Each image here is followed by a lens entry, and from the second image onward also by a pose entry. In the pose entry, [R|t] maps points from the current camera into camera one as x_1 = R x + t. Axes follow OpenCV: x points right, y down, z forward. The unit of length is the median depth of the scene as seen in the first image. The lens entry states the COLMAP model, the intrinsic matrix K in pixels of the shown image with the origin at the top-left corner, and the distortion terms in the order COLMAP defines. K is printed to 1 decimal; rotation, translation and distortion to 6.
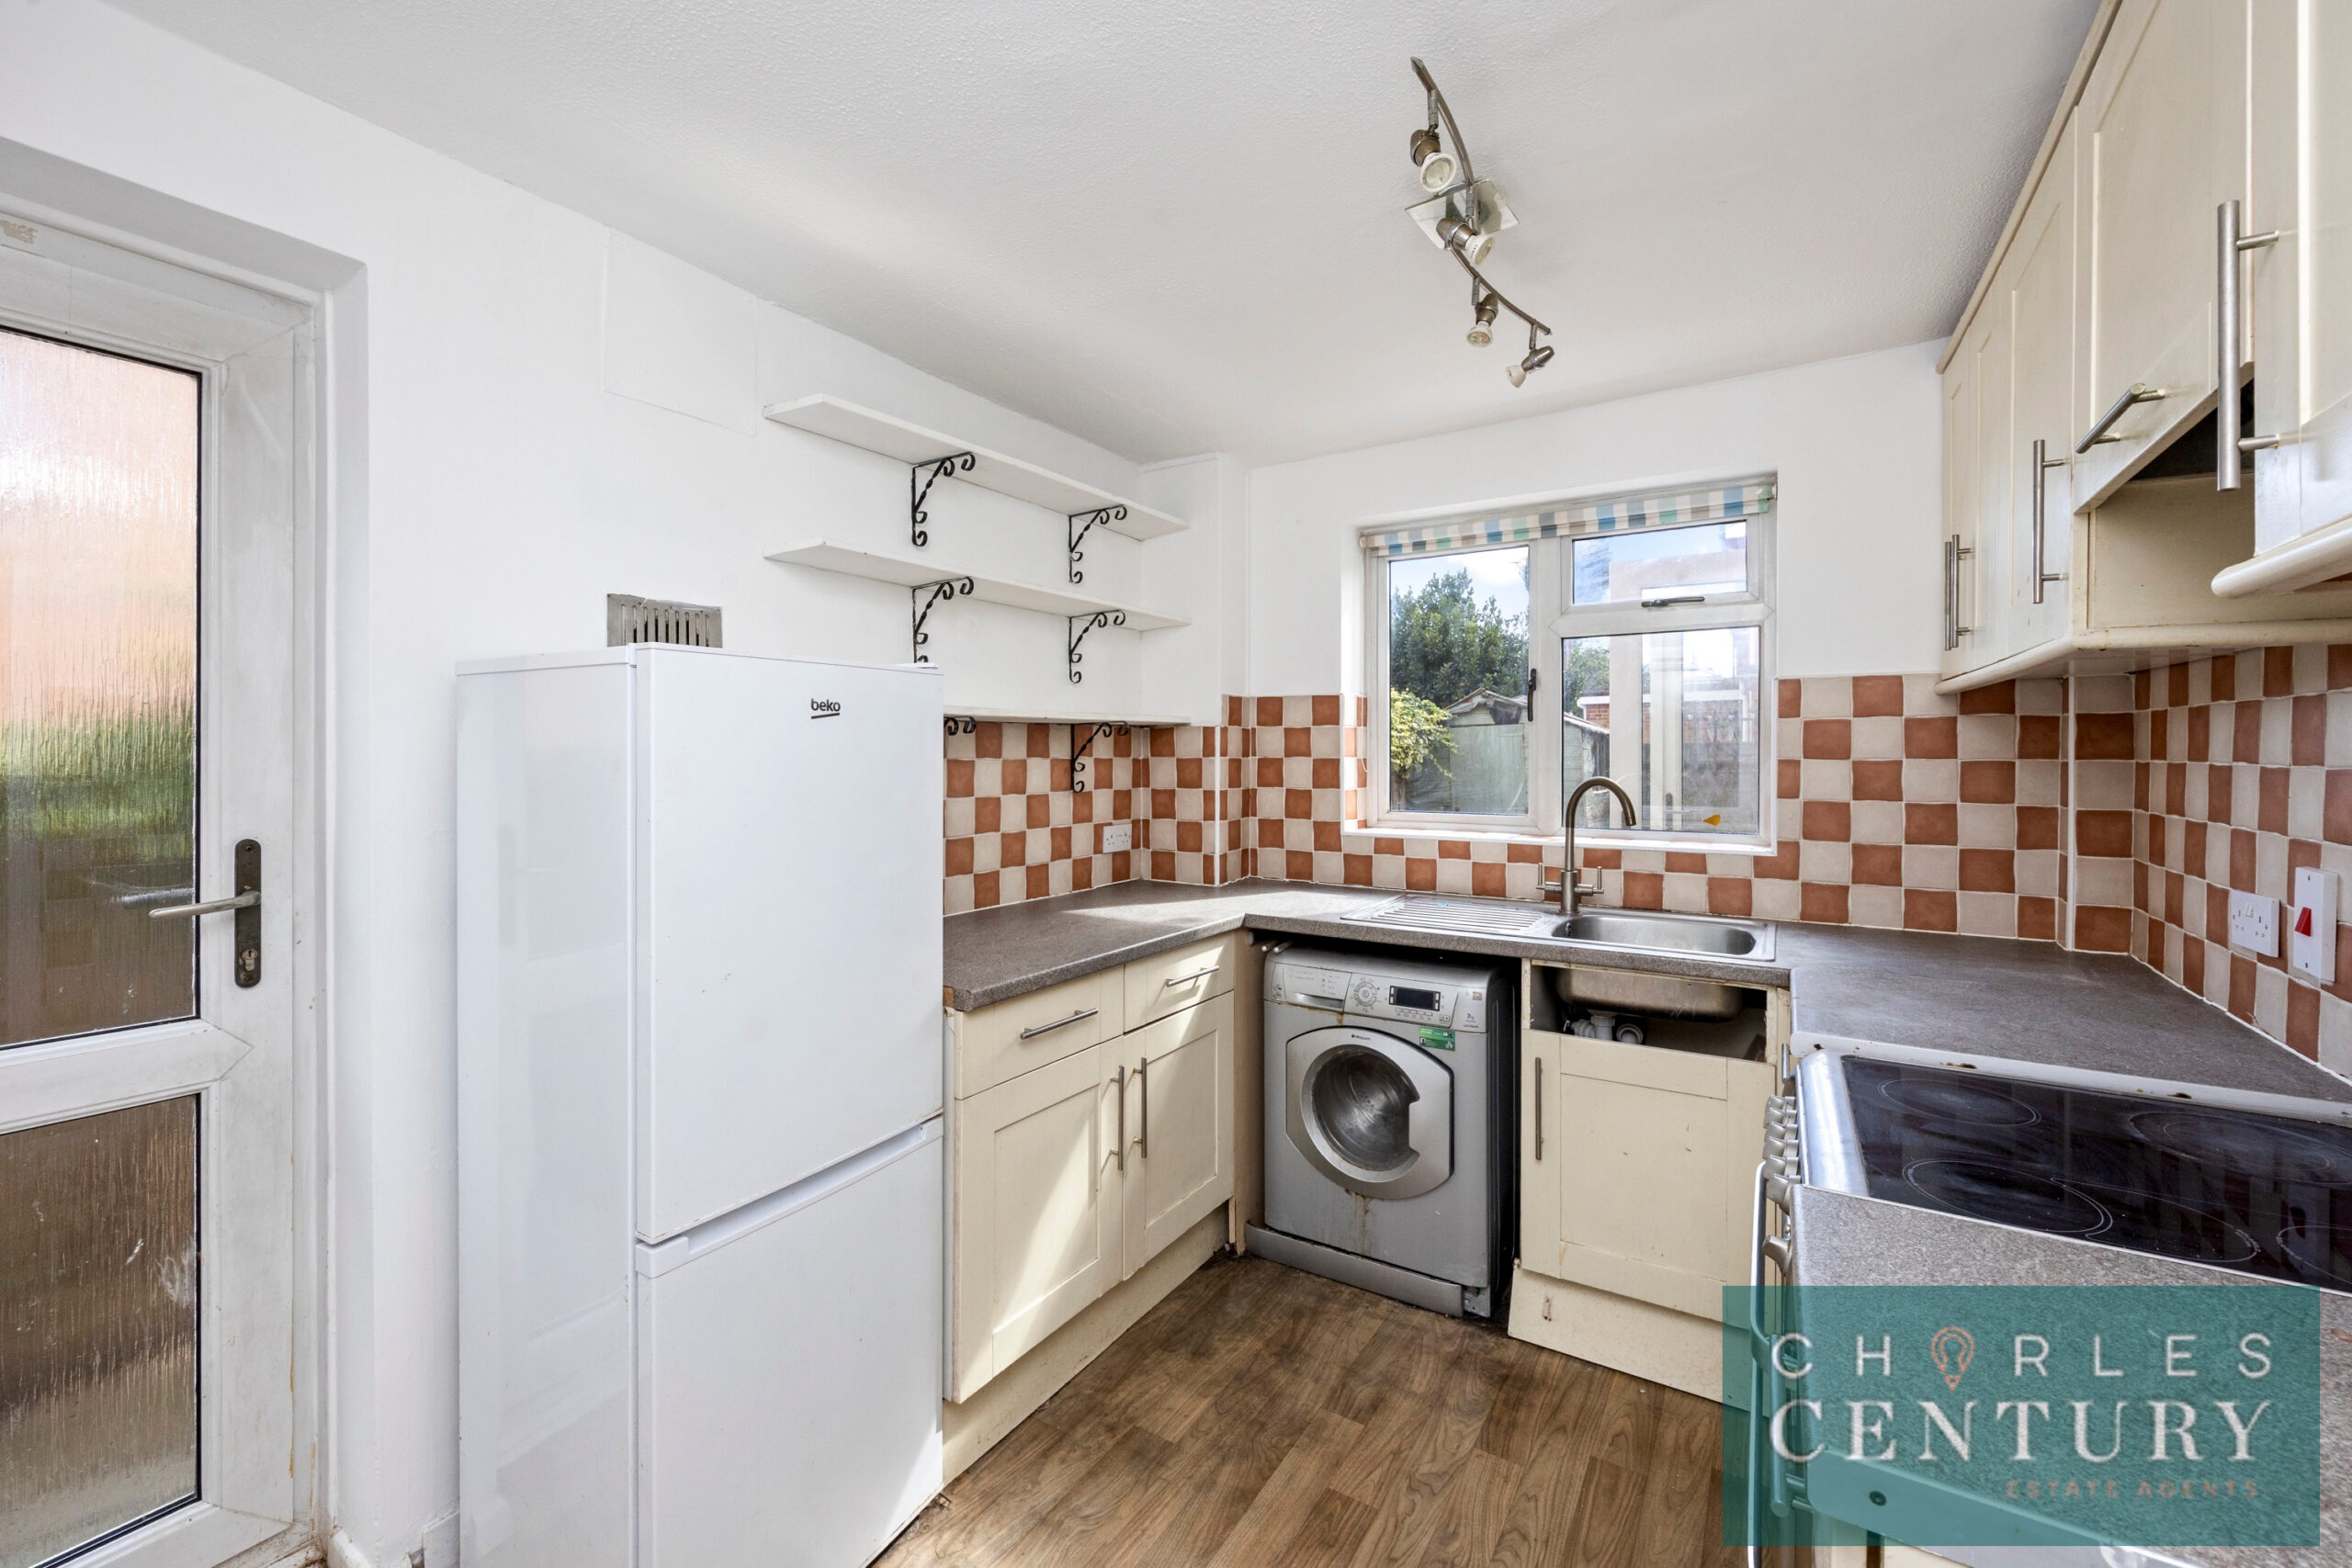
lens RADIAL K [[943.6, 0, 1181.0], [0, 943.6, 746.3], [0, 0, 1]] dist [0.000783, 0.000218]
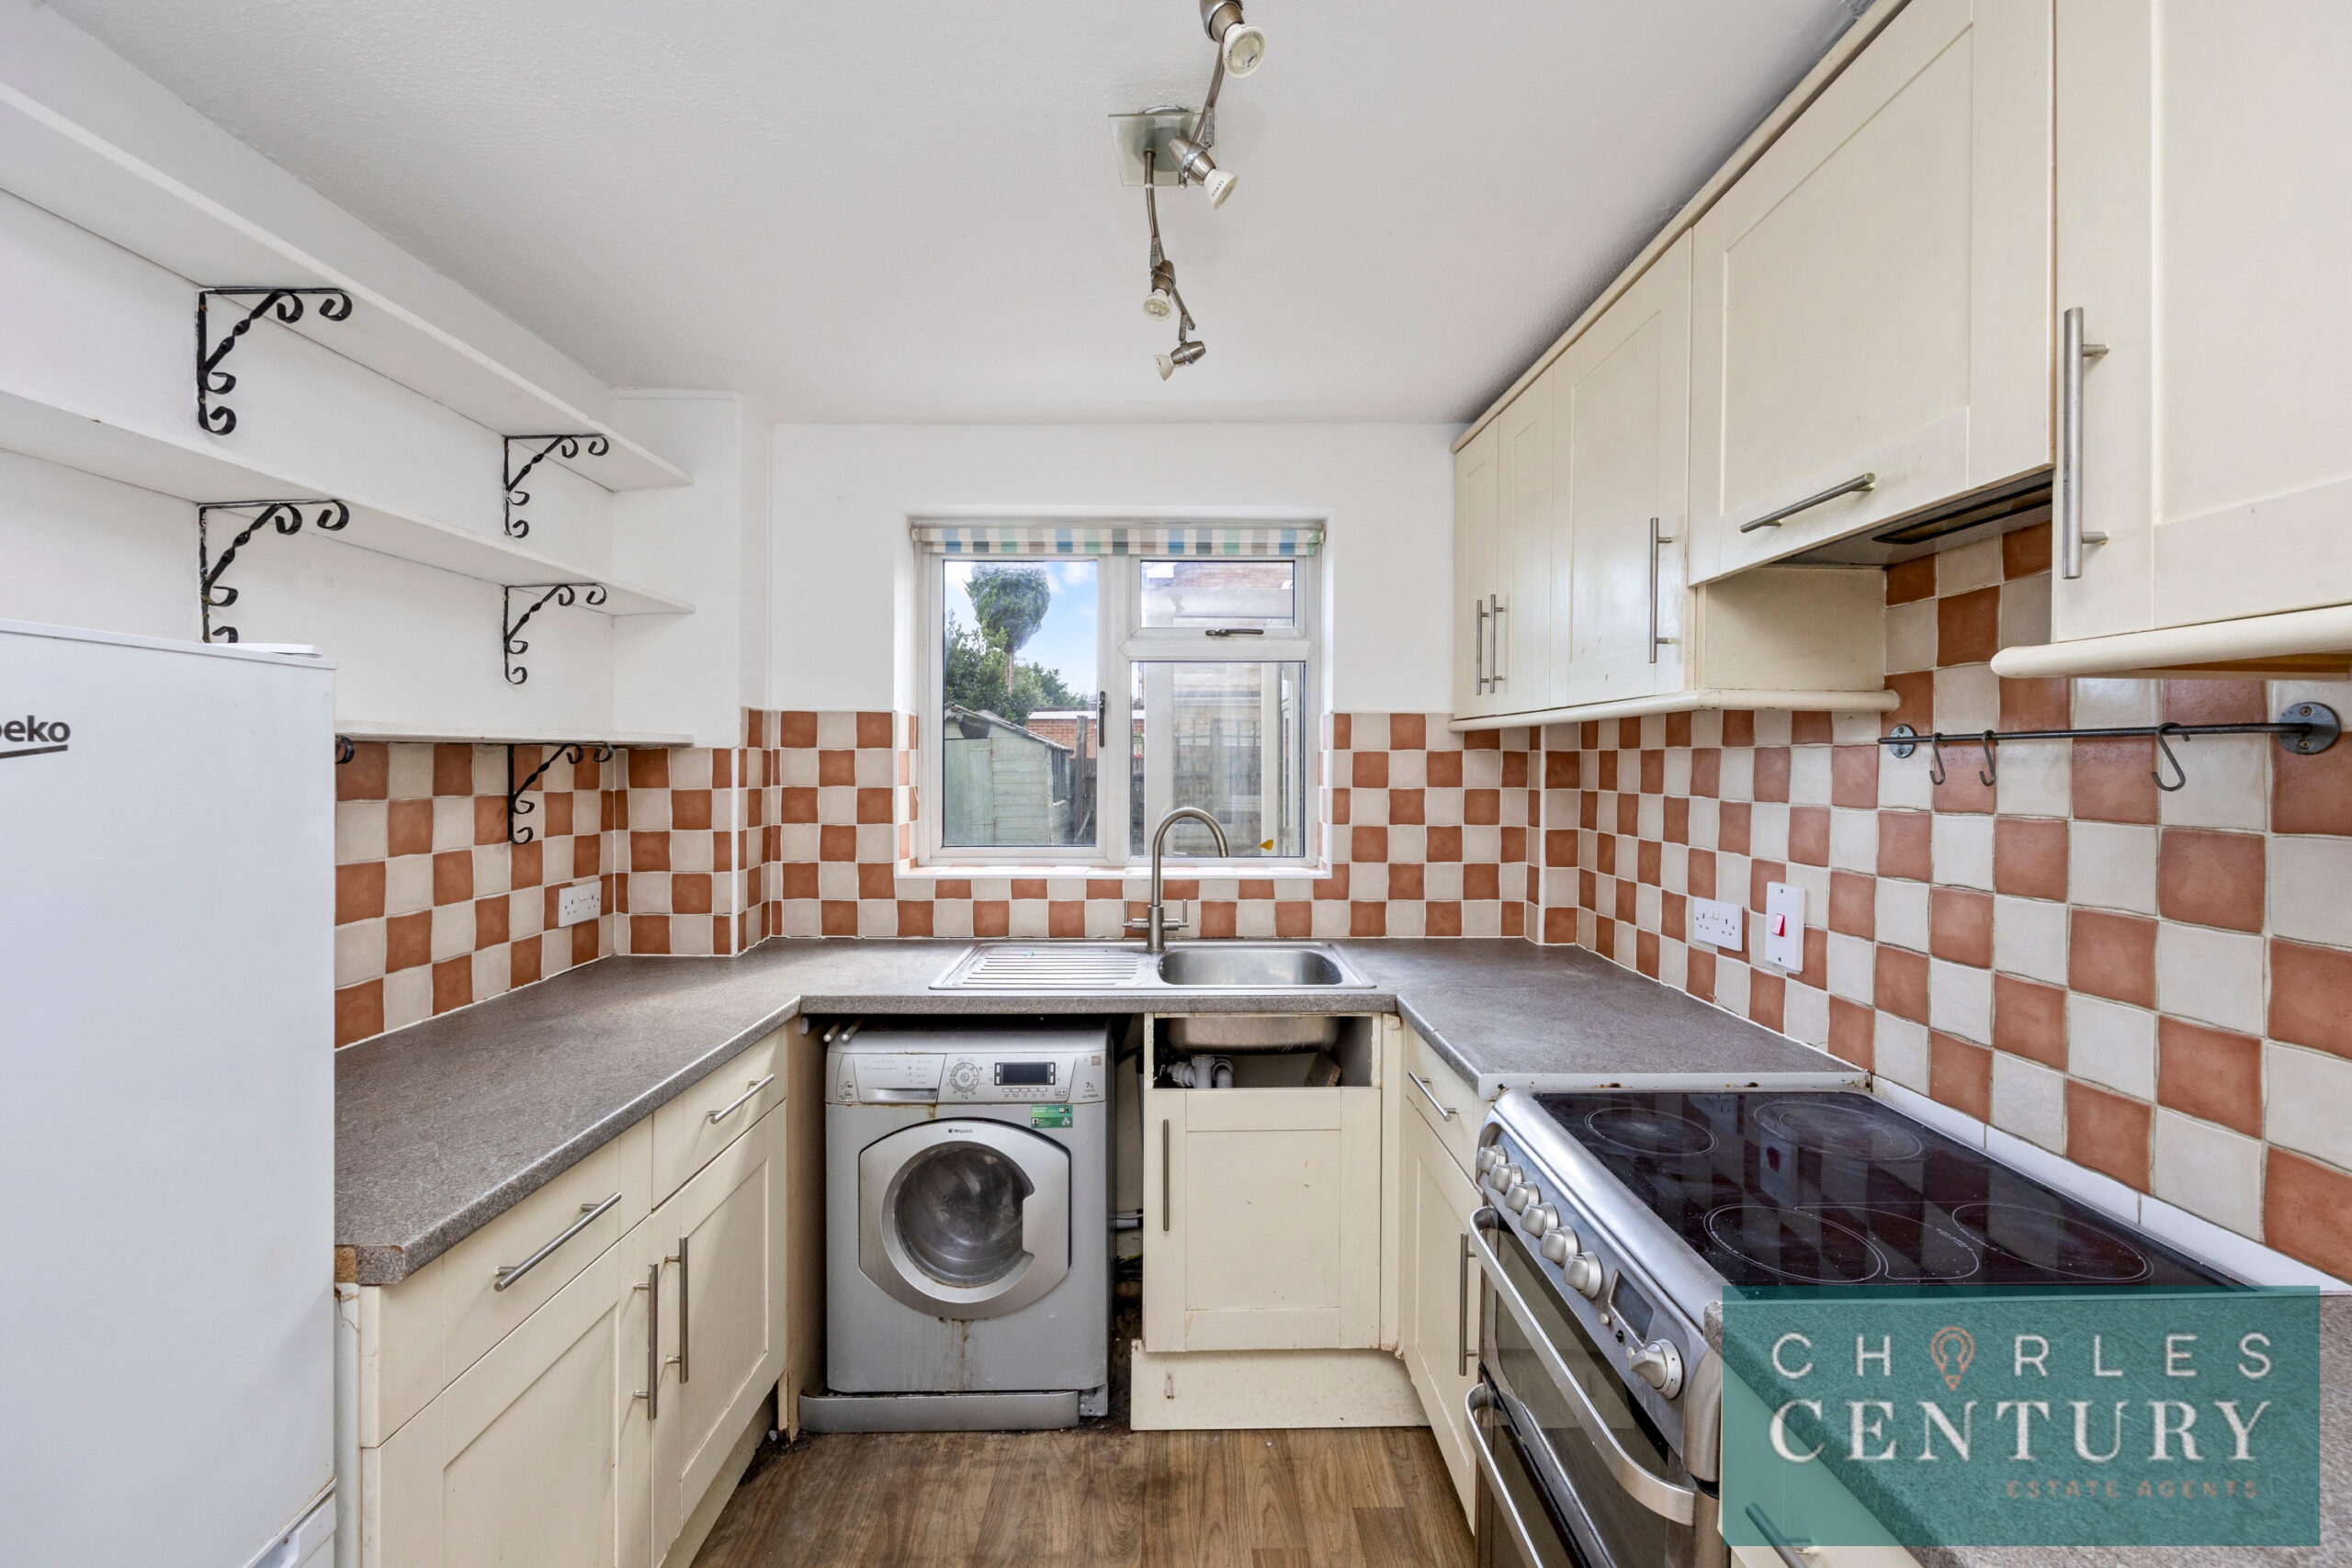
lens RADIAL K [[940.0, 0, 1175.3], [0, 940.0, 764.2], [0, 0, 1]] dist [-0.002325, 0.000390]
pose [[0.837996, 0.001001, 0.545675, -0.092144], [-0.005656, 0.999961, 0.006853, -0.018129], [-0.545647, -0.008829, 0.837969, 0.190582]]
